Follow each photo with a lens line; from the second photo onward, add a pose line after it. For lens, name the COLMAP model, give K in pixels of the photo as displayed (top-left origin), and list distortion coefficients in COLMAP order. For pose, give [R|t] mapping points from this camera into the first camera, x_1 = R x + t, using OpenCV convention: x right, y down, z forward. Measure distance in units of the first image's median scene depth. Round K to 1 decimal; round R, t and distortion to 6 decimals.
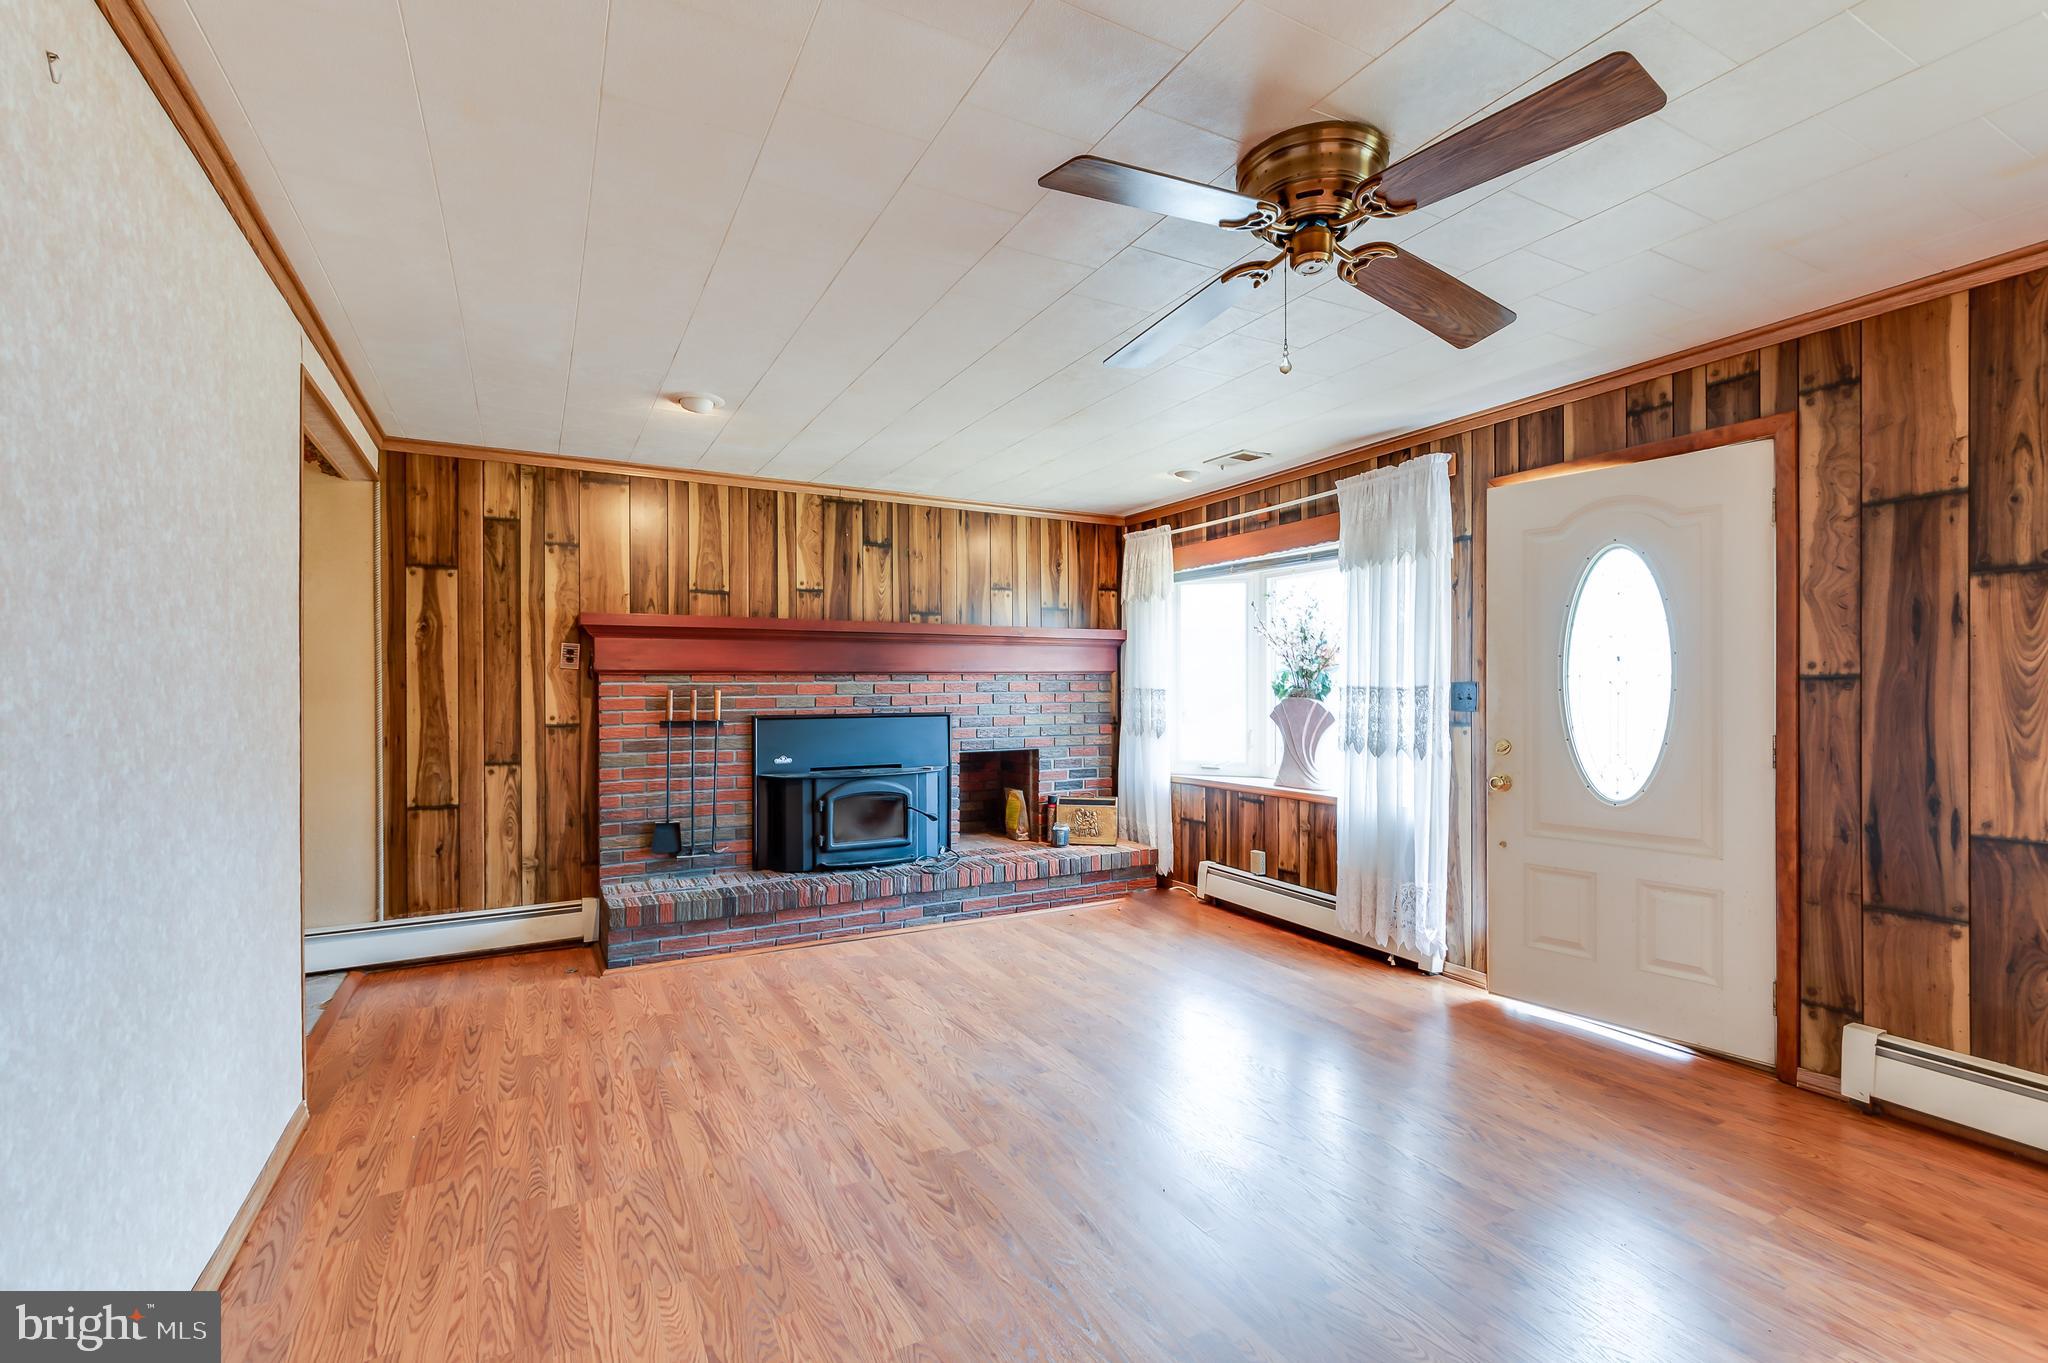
lens RADIAL K [[896.0, 0, 1028.9], [0, 896.0, 691.1], [0, 0, 1]] dist [0.001666, -0.000113]
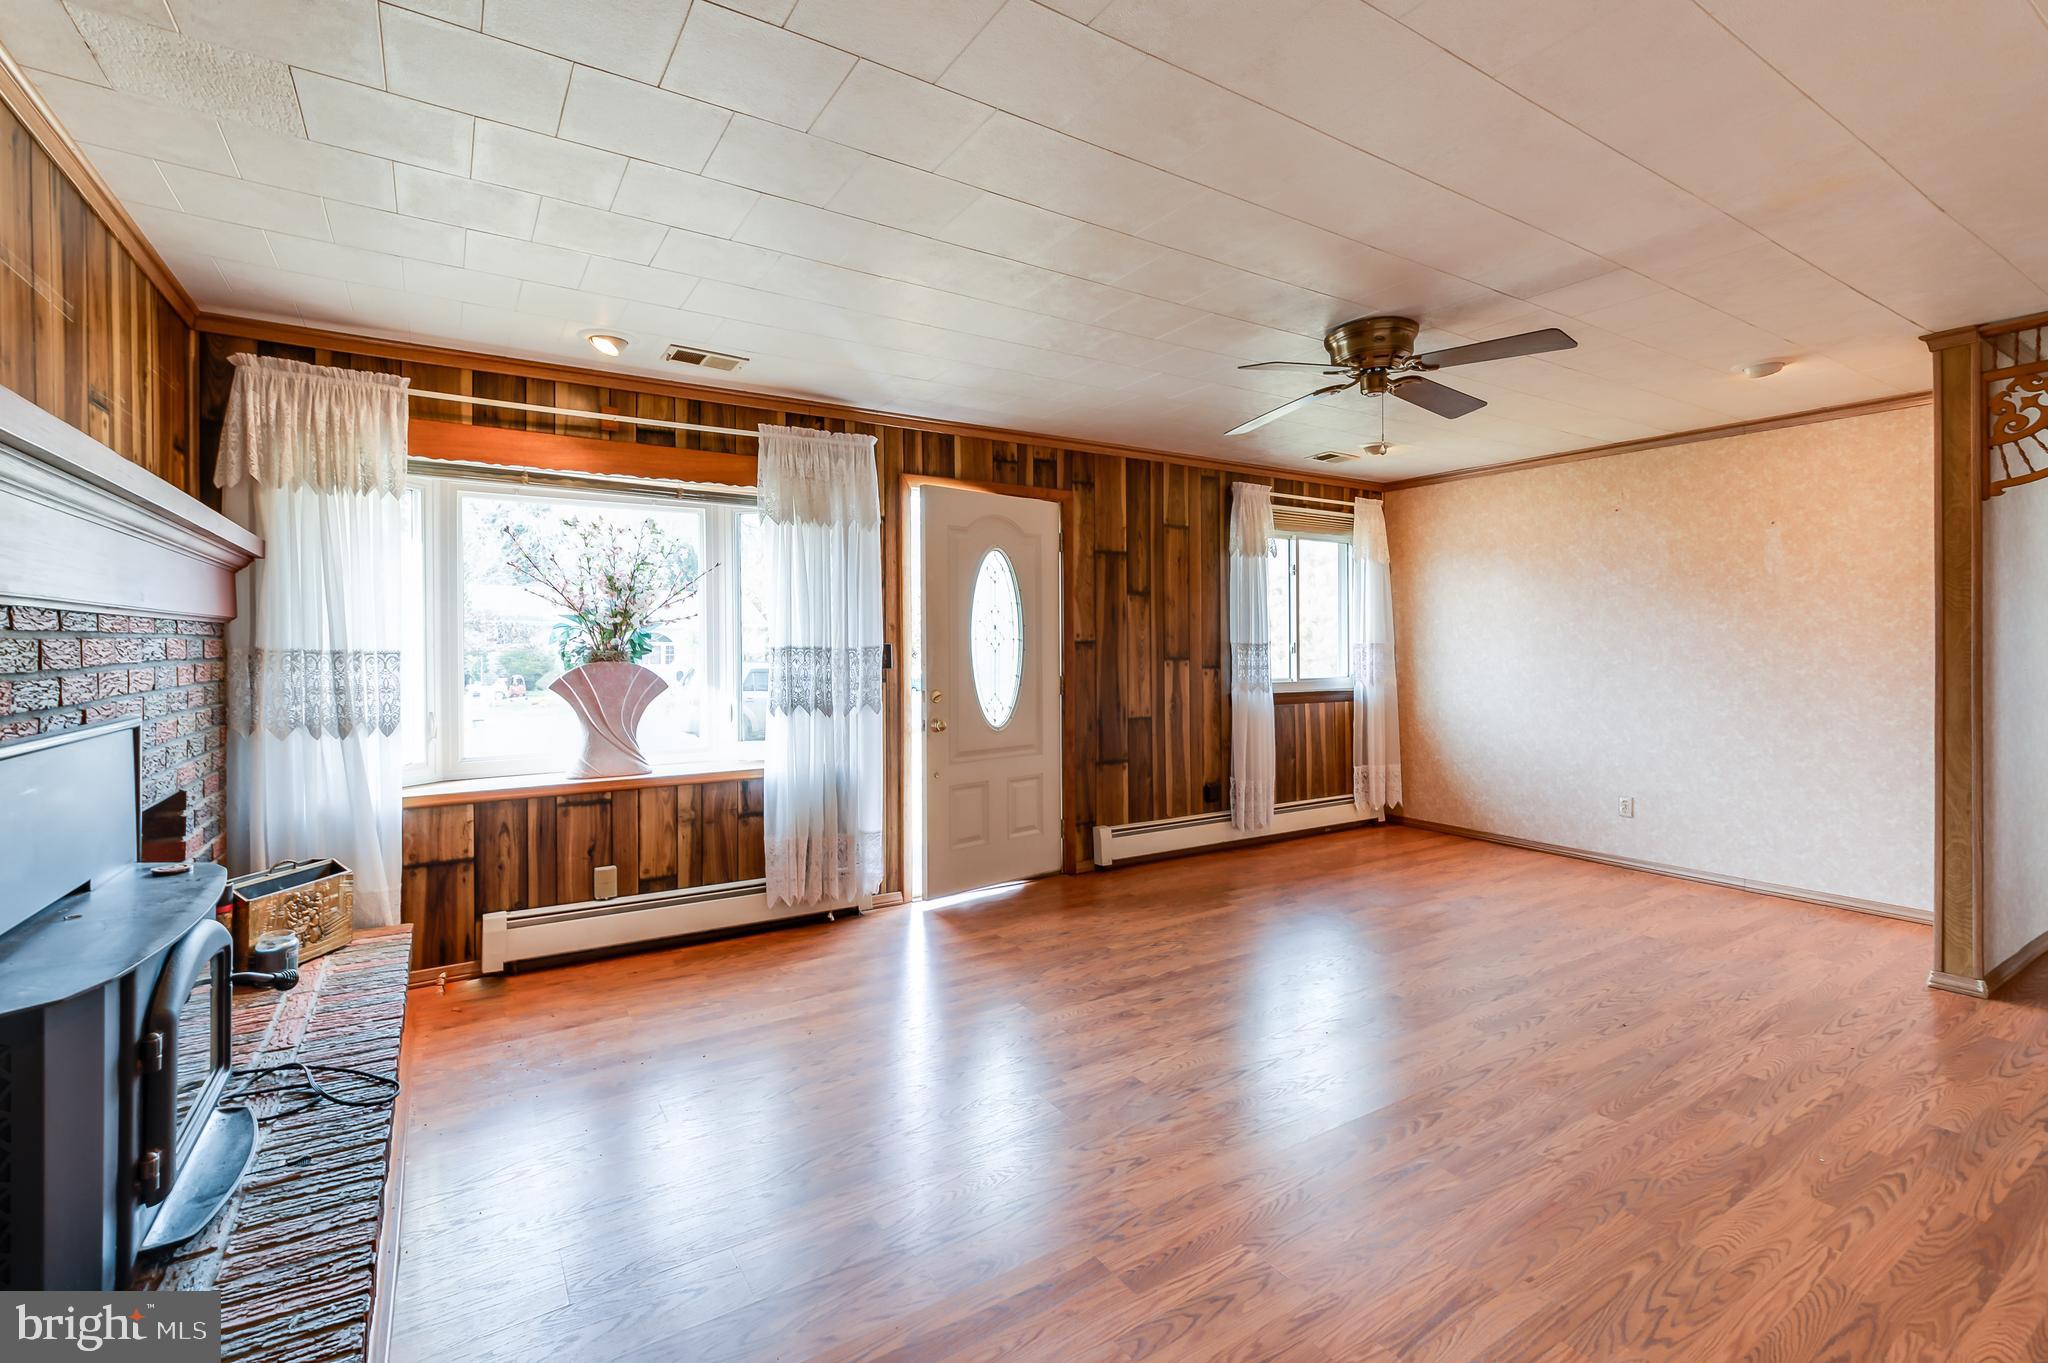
lens RADIAL K [[907.4, 0, 1019.0], [0, 907.4, 638.2], [0, 0, 1]] dist [0.015967, 0.000711]
pose [[-0.065111, 0.008003, 0.997846, -0.605703], [0.005567, 0.999955, -0.007656, -0.006602], [-0.997862, 0.005057, -0.065153, 0.802479]]
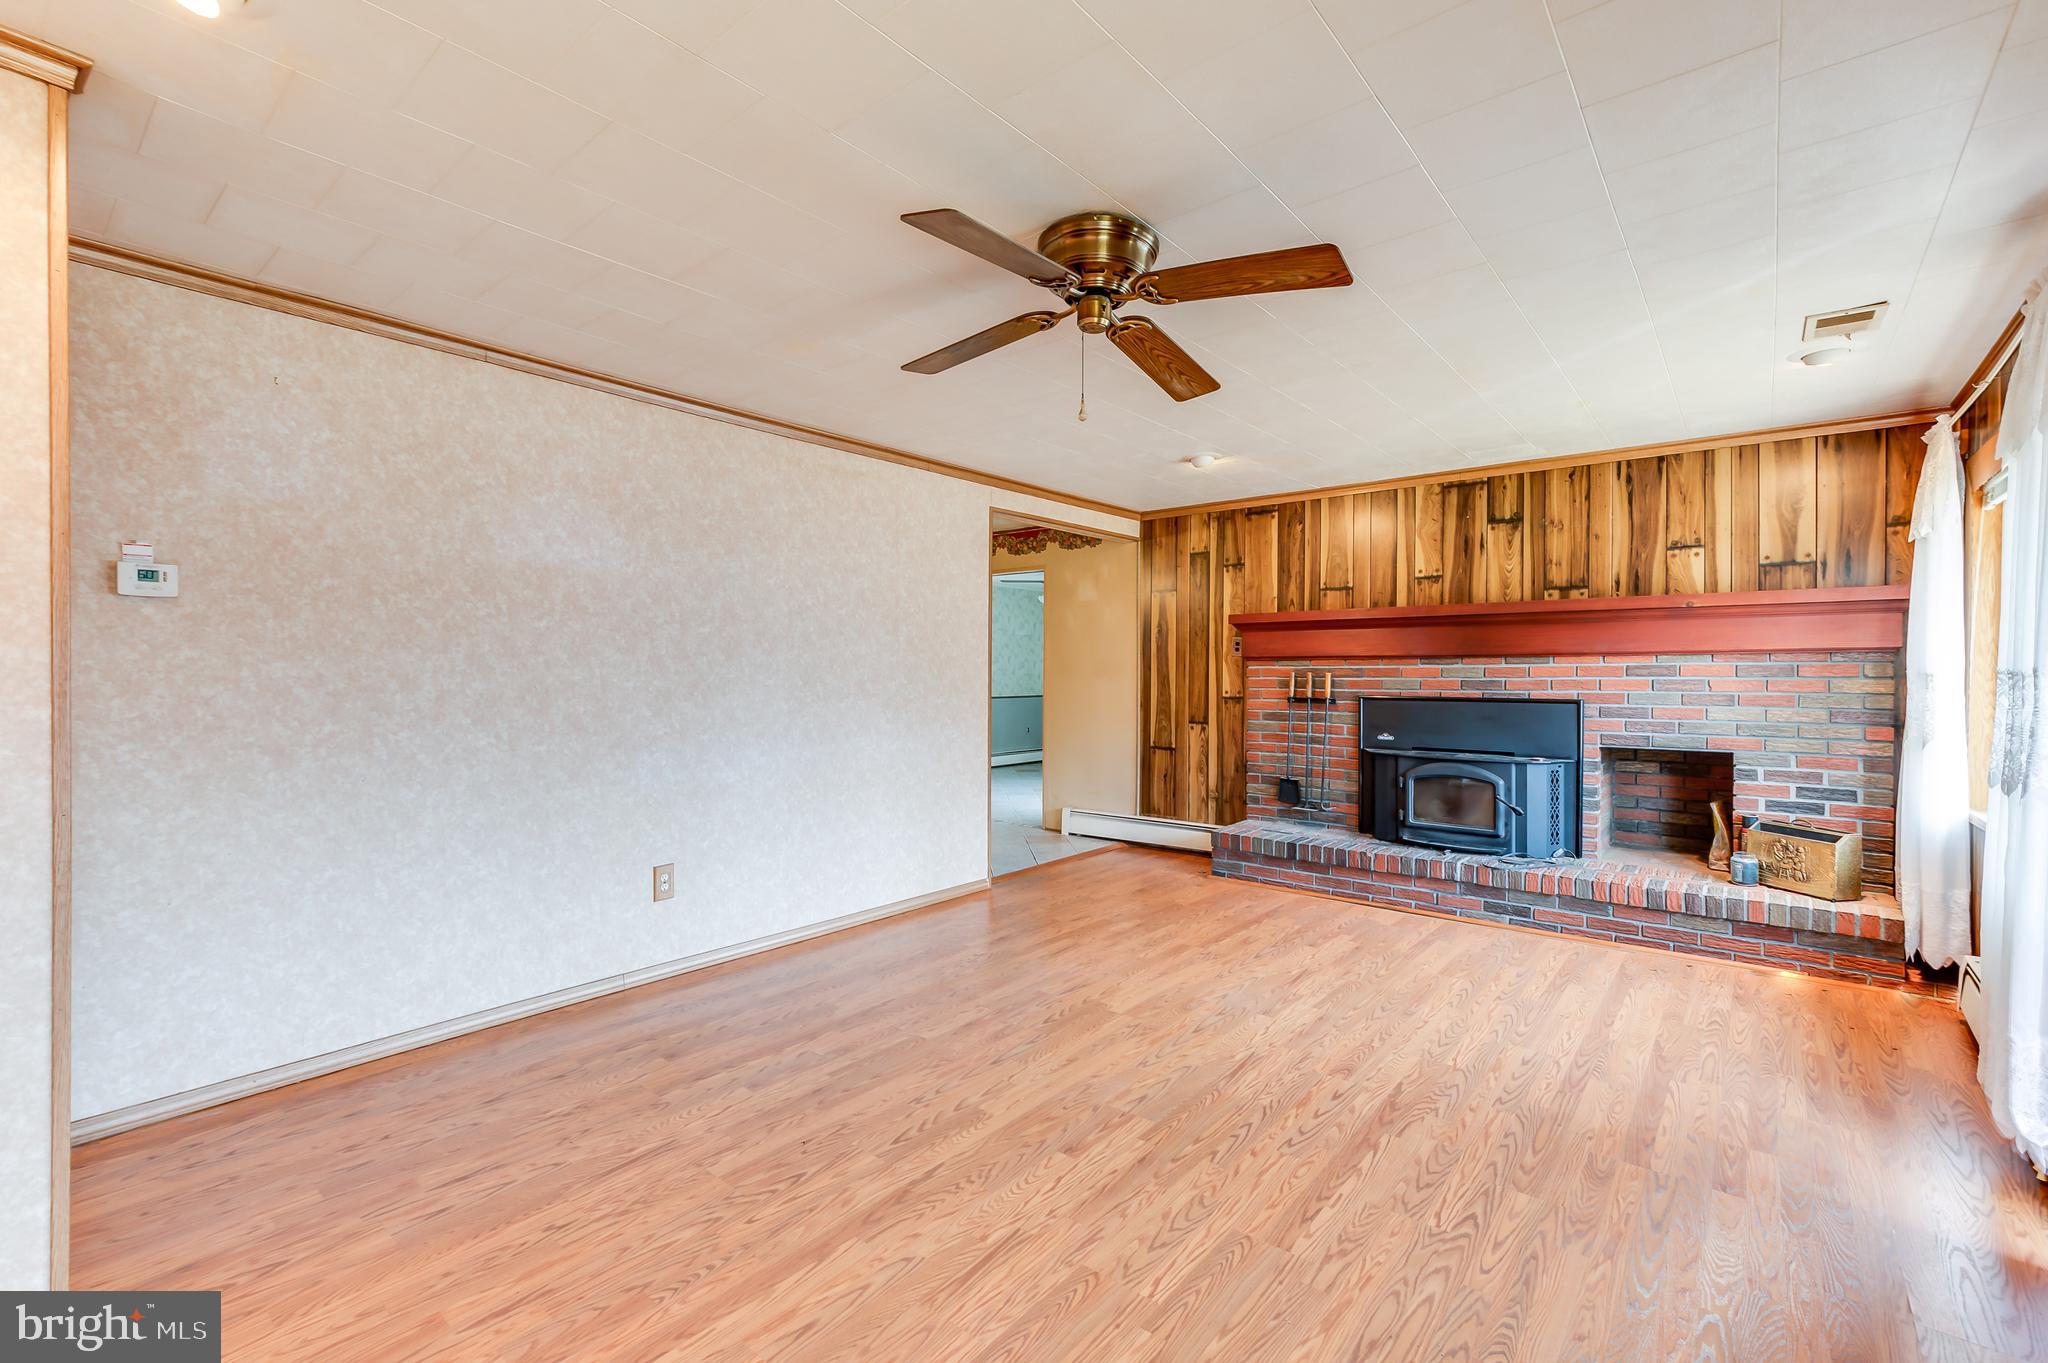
lens RADIAL K [[888.3, 0, 1024.0], [0, 888.3, 681.5], [0, 0, 1]] dist [0.000680, -0.000237]
pose [[0.369860, 0.014452, -0.928975, 0.632667], [-0.005968, 0.999895, 0.013179, -0.002447], [0.929069, 0.000669, 0.369907, 0.211896]]
